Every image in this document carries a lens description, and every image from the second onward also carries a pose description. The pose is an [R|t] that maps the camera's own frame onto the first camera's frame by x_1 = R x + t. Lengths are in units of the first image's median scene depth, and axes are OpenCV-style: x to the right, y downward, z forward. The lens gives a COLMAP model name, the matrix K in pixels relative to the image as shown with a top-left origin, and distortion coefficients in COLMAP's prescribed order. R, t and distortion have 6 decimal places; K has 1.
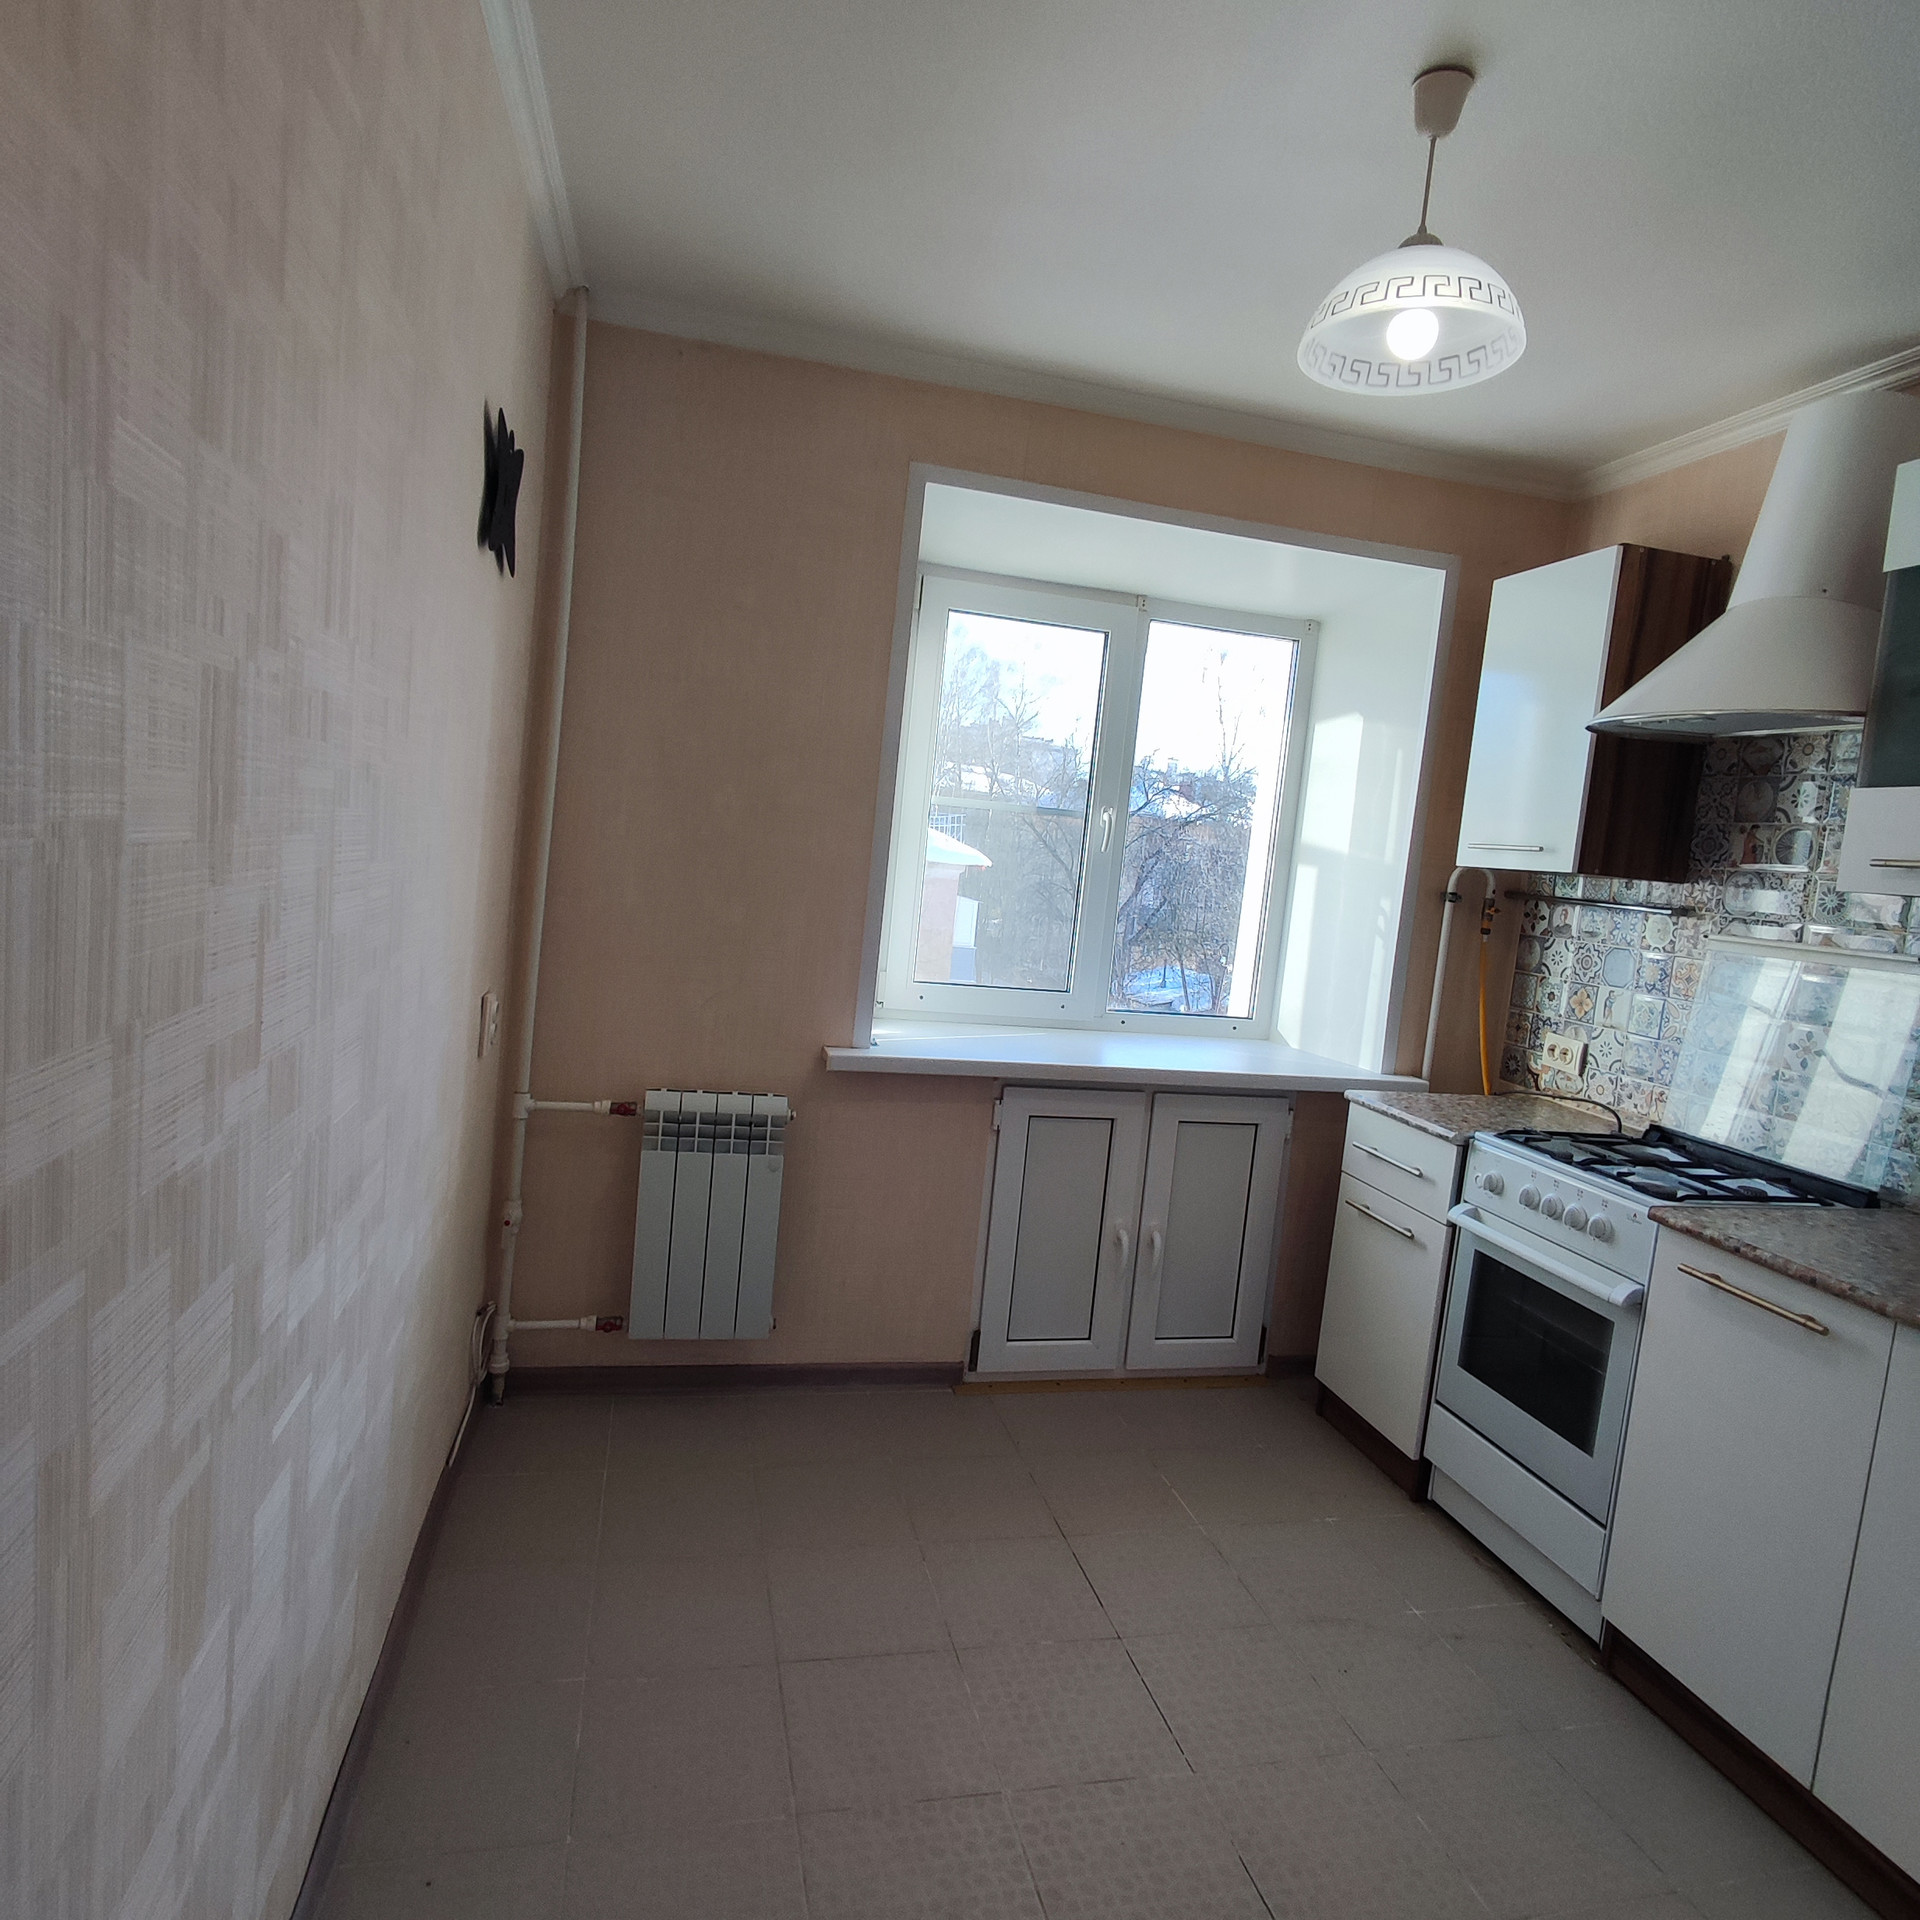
lens RADIAL K [[1184.1, 0, 954.6], [0, 1184.1, 964.8], [0, 0, 1]] dist [-0.003207, 0.004487]
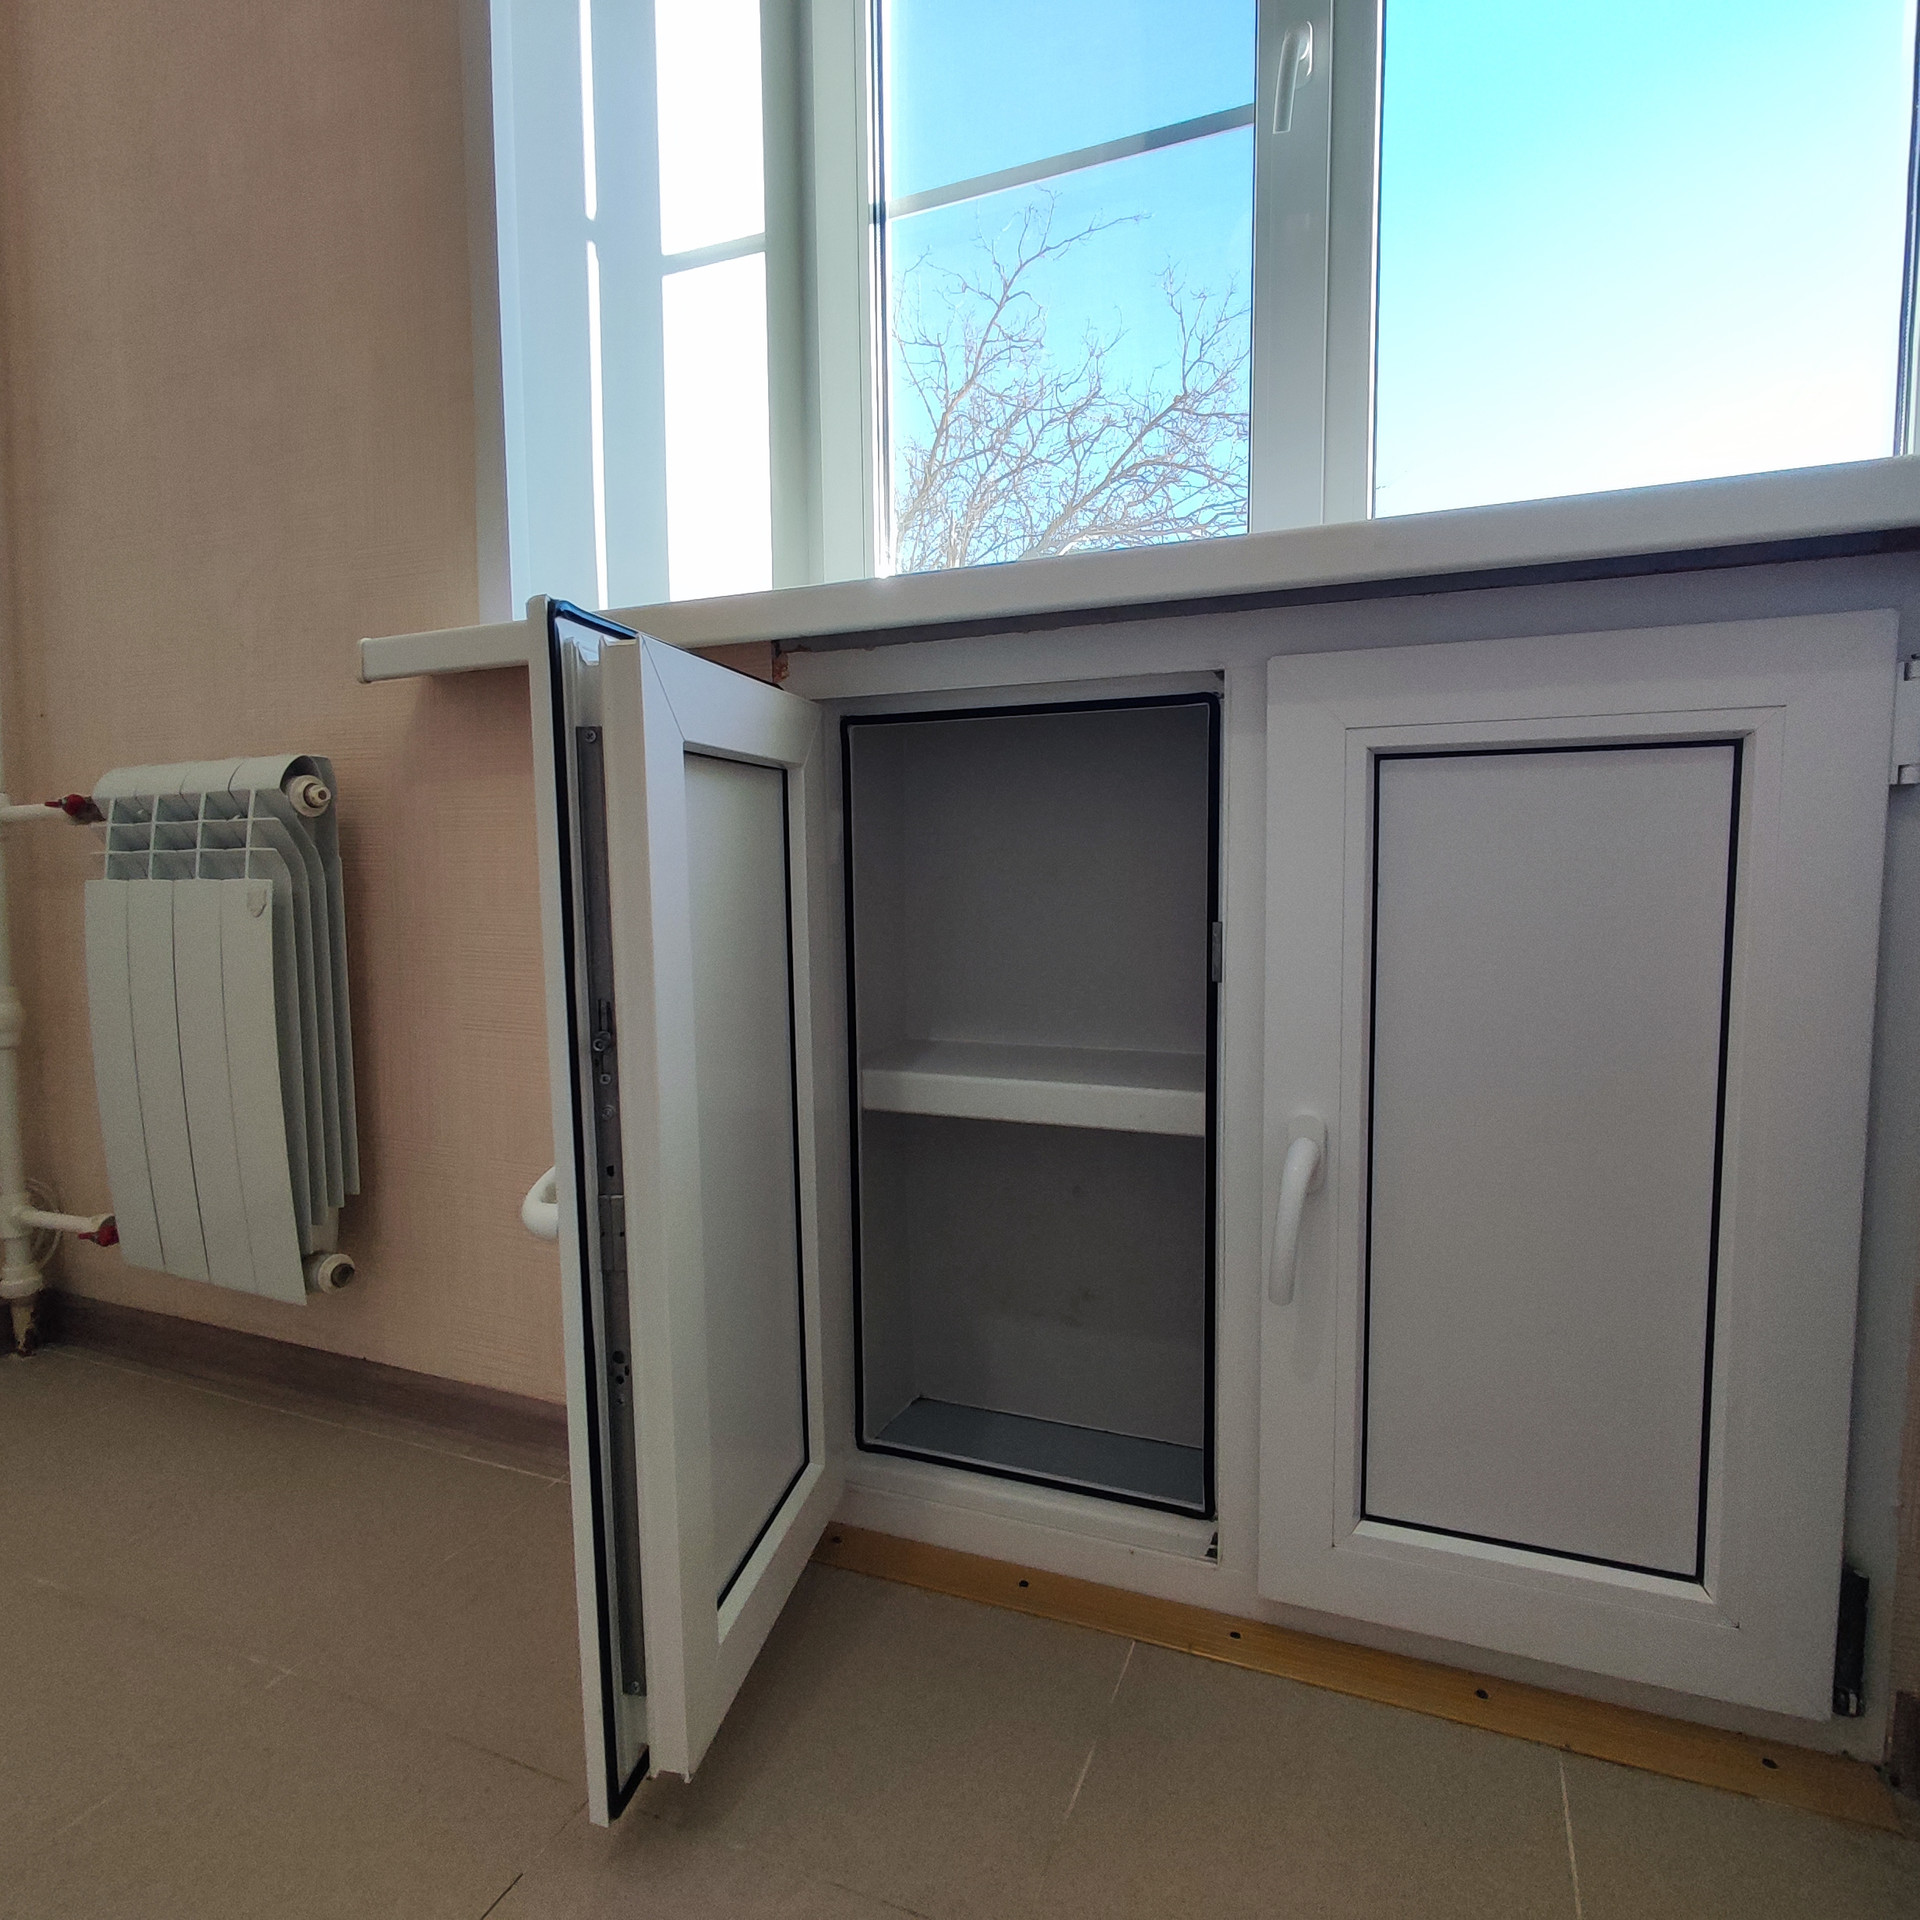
lens RADIAL K [[1180.8, 0, 961.0], [0, 1180.8, 967.4], [0, 0, 1]] dist [0.000636, -0.004732]
pose [[0.790334, -0.047364, -0.610842, 0.325687], [0.024776, 0.998663, -0.045379, 0.224509], [0.612175, 0.020730, 0.790451, 0.830608]]
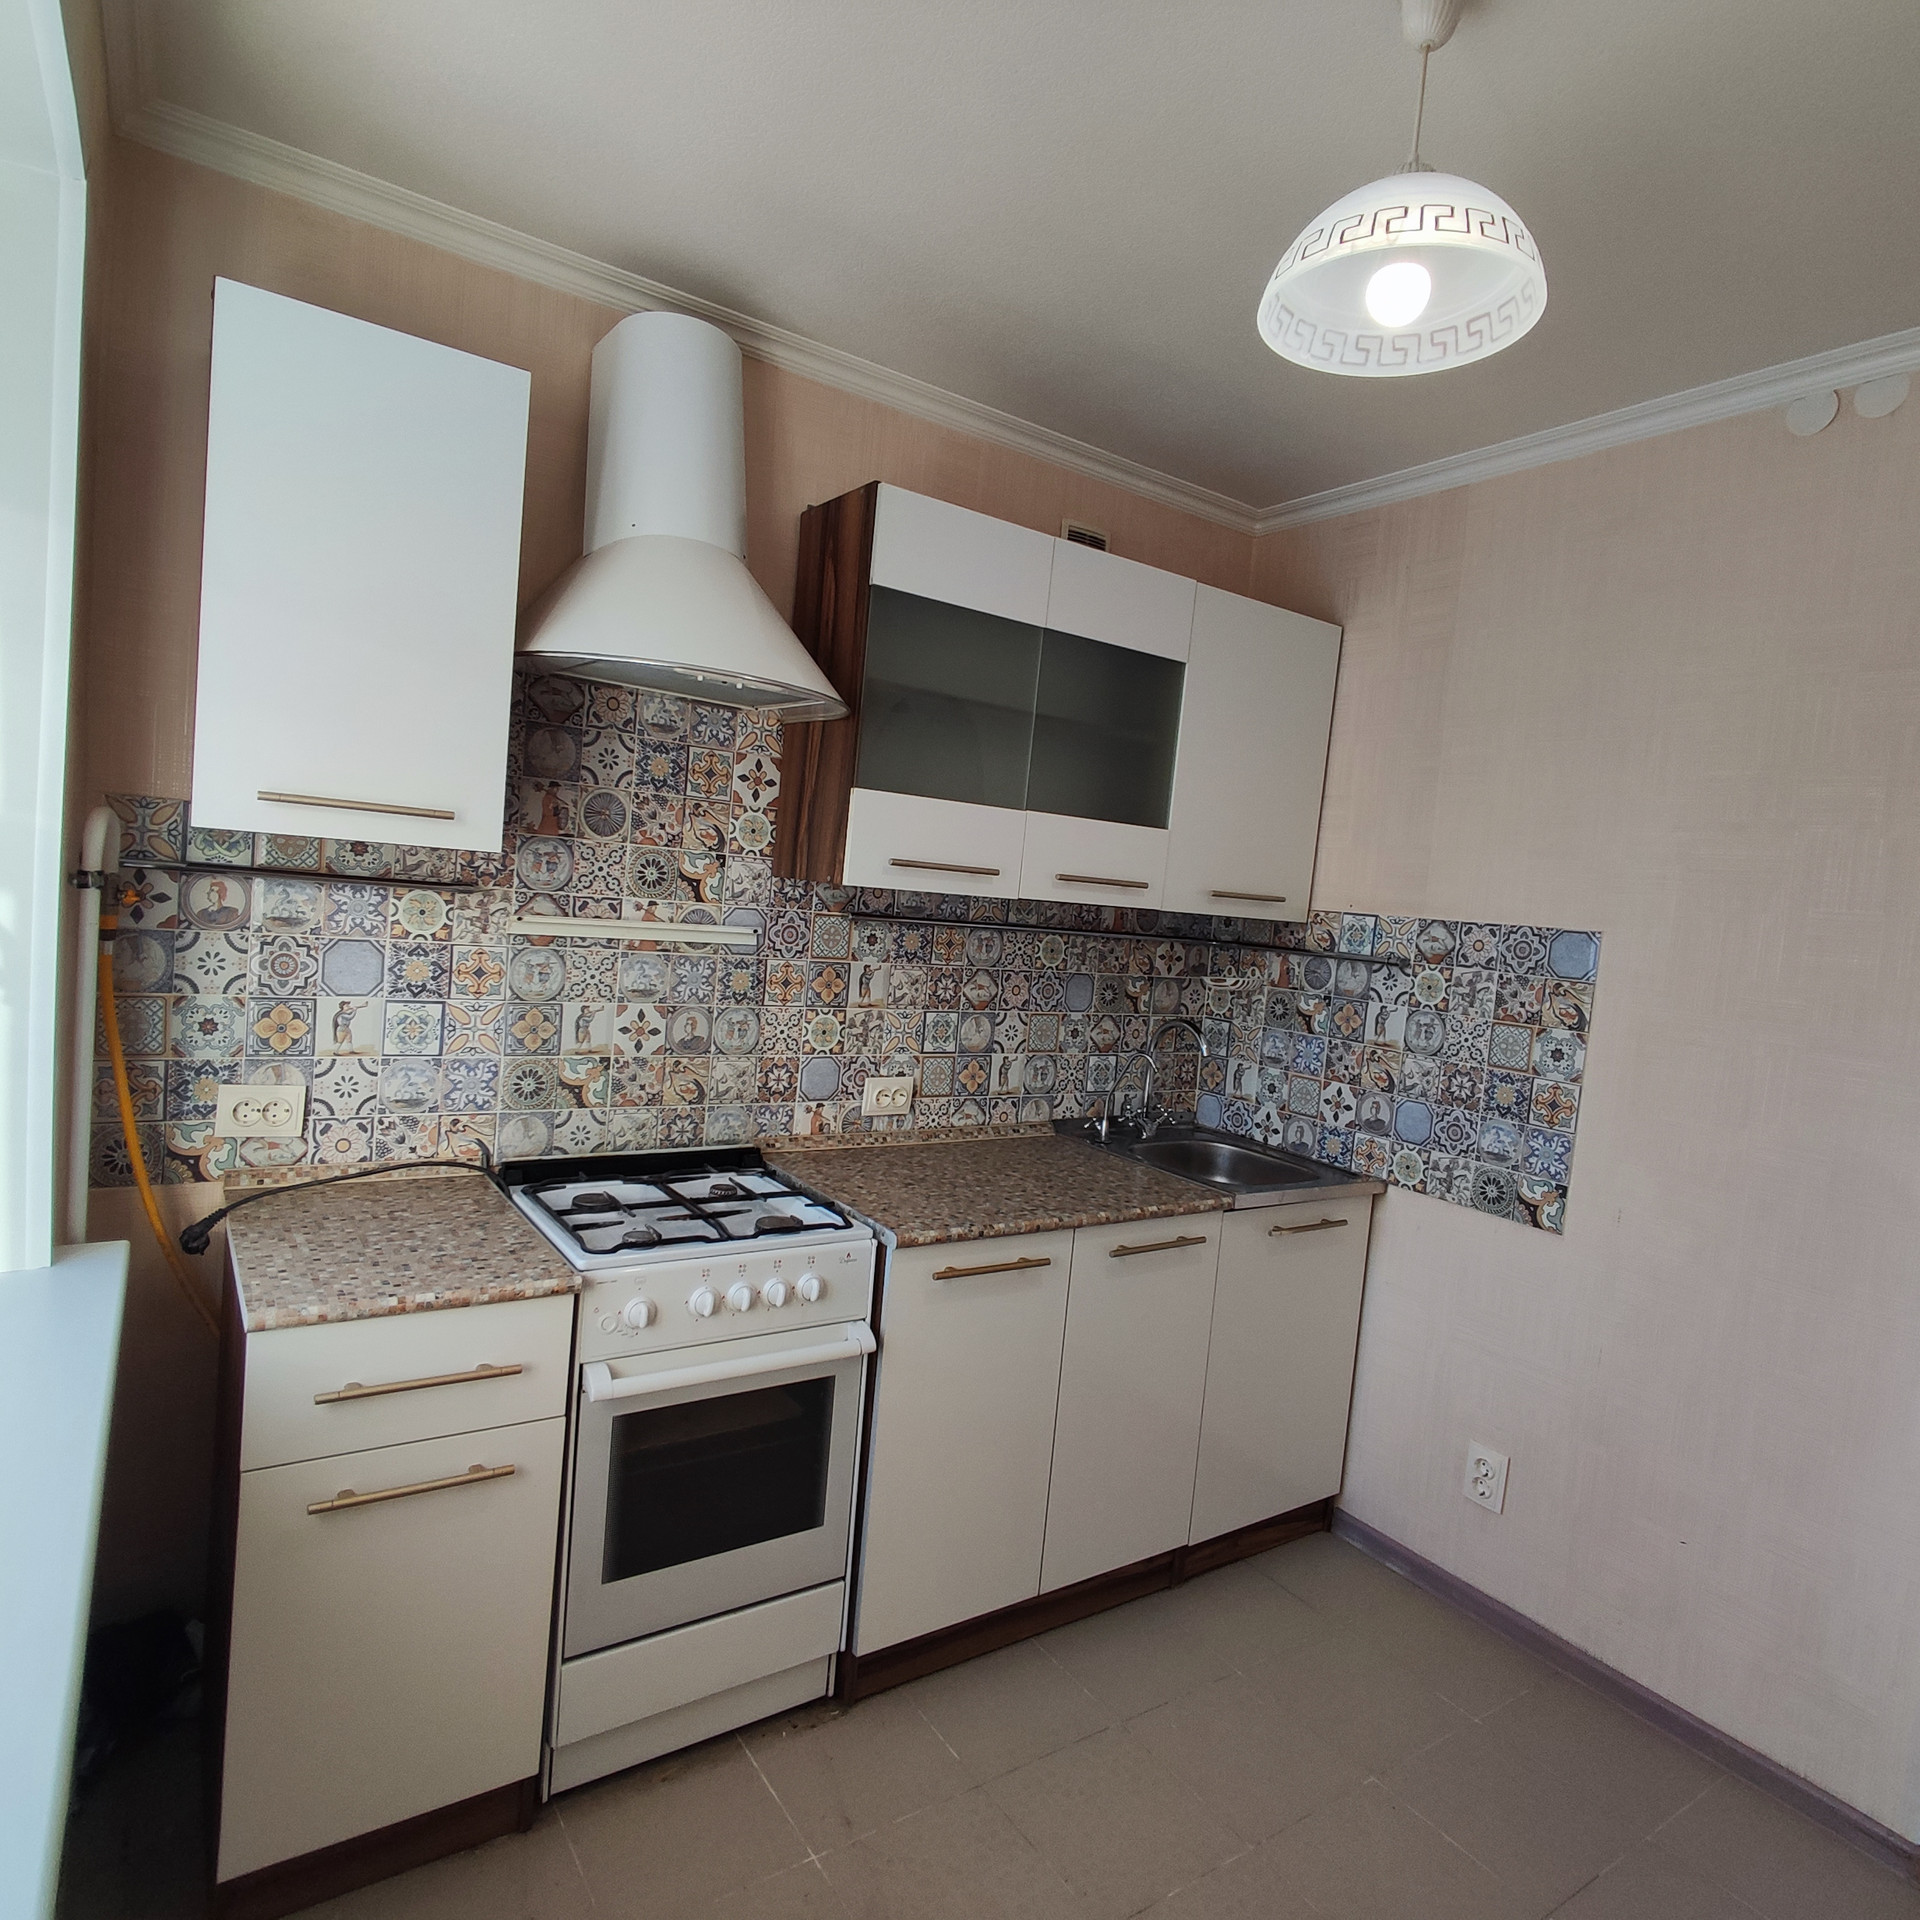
lens RADIAL K [[1180.8, 0, 961.0], [0, 1180.8, 967.4], [0, 0, 1]] dist [0.000636, -0.004732]
pose [[-0.341628, -0.183864, 0.921675, -0.216244], [-0.024695, 0.982094, 0.186764, -0.149793], [-0.939511, 0.041043, -0.340052, 0.998088]]
